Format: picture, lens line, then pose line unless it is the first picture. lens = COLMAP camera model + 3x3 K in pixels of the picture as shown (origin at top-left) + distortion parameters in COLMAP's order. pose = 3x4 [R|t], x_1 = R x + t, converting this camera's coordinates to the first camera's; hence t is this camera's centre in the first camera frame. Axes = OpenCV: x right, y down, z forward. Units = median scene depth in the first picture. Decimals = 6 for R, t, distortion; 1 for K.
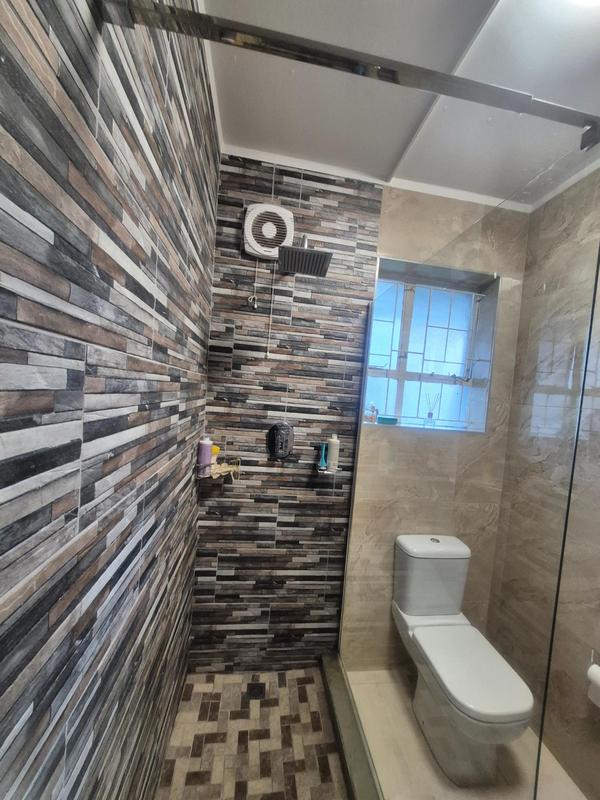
lens RADIAL K [[314.5, 0, 302.1], [0, 314.5, 405.3], [0, 0, 1]] dist [0.011596, -0.005604]
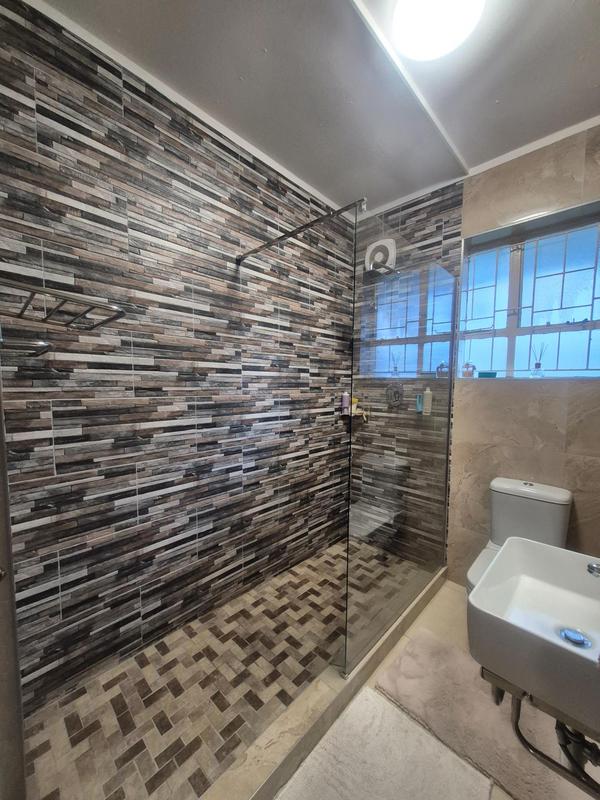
lens RADIAL K [[314.5, 0, 302.1], [0, 314.5, 405.3], [0, 0, 1]] dist [0.011596, -0.005604]
pose [[0.622691, -0.023304, -0.782121, 0.796461], [0.013890, 0.999728, -0.018730, 0.181940], [0.782345, 0.000799, 0.622845, -0.237931]]
